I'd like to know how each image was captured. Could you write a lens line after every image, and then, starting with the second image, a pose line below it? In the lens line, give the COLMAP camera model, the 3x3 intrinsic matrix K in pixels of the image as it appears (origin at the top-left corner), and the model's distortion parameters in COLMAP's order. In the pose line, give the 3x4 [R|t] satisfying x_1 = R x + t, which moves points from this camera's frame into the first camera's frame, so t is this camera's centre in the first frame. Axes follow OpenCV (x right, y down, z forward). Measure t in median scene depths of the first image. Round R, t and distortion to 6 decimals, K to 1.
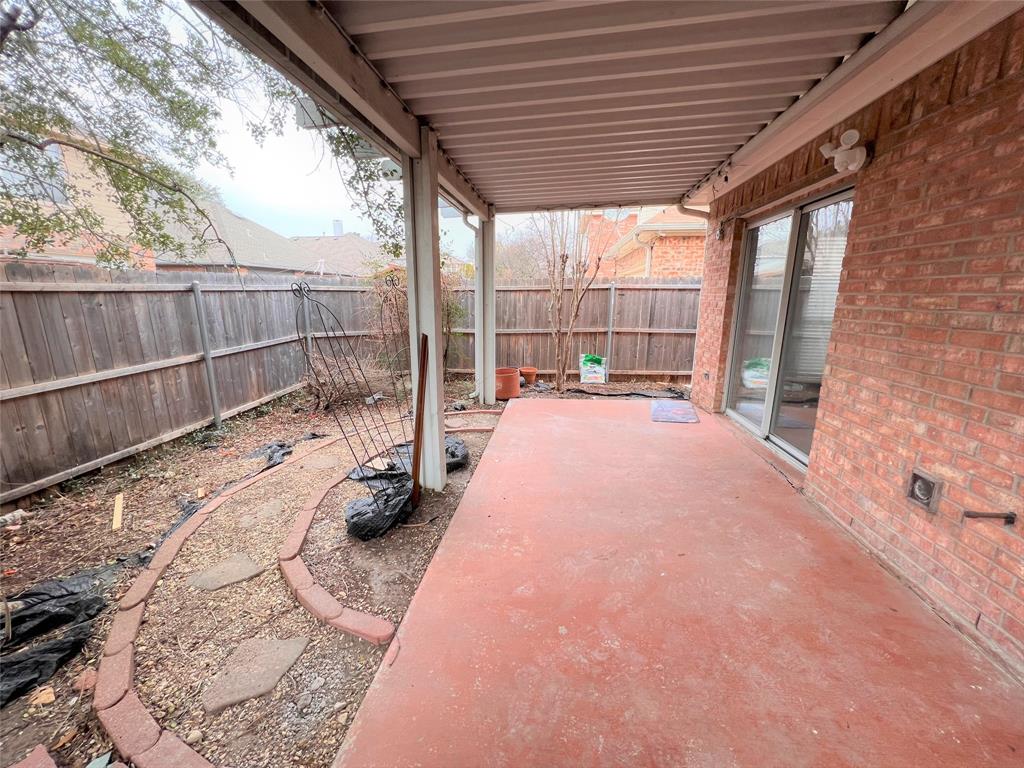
lens RADIAL K [[408.0, 0, 511.8], [0, 408.0, 383.3], [0, 0, 1]] dist [-0.000037, -0.000435]
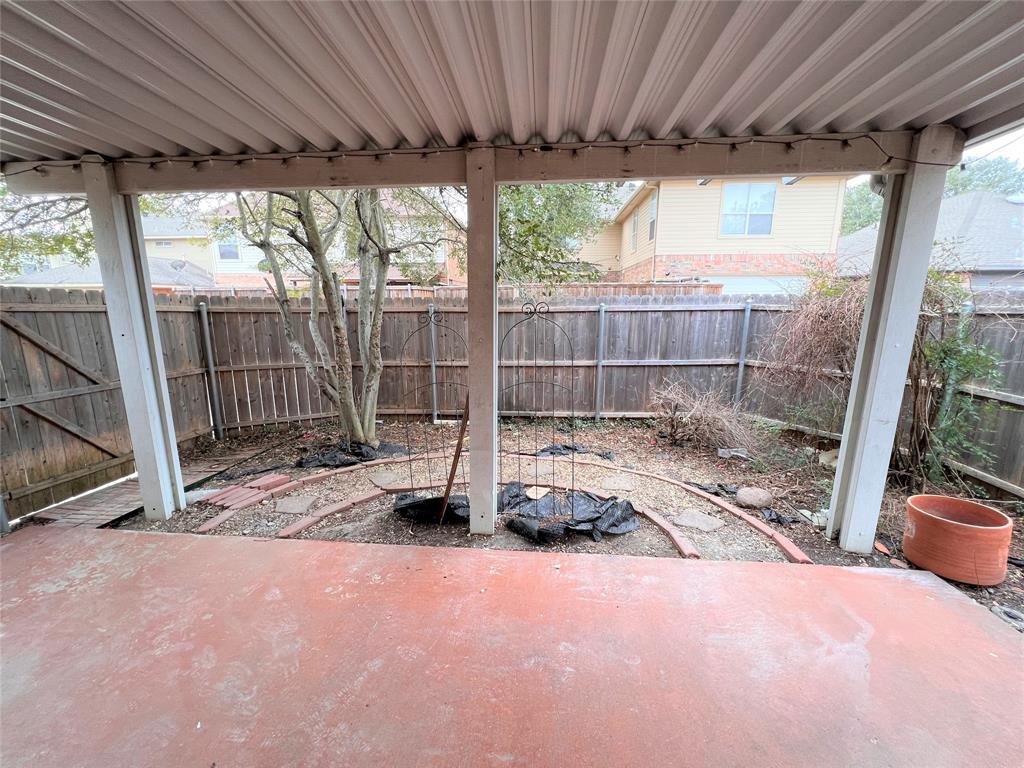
lens RADIAL K [[408.0, 0, 510.2], [0, 408.0, 386.2], [0, 0, 1]] dist [-0.000037, -0.000435]
pose [[0.032867, 0.200907, -0.979059, 0.469045], [-0.215882, 0.957891, 0.189316, -0.175989], [0.975866, 0.205139, 0.074855, 0.653964]]
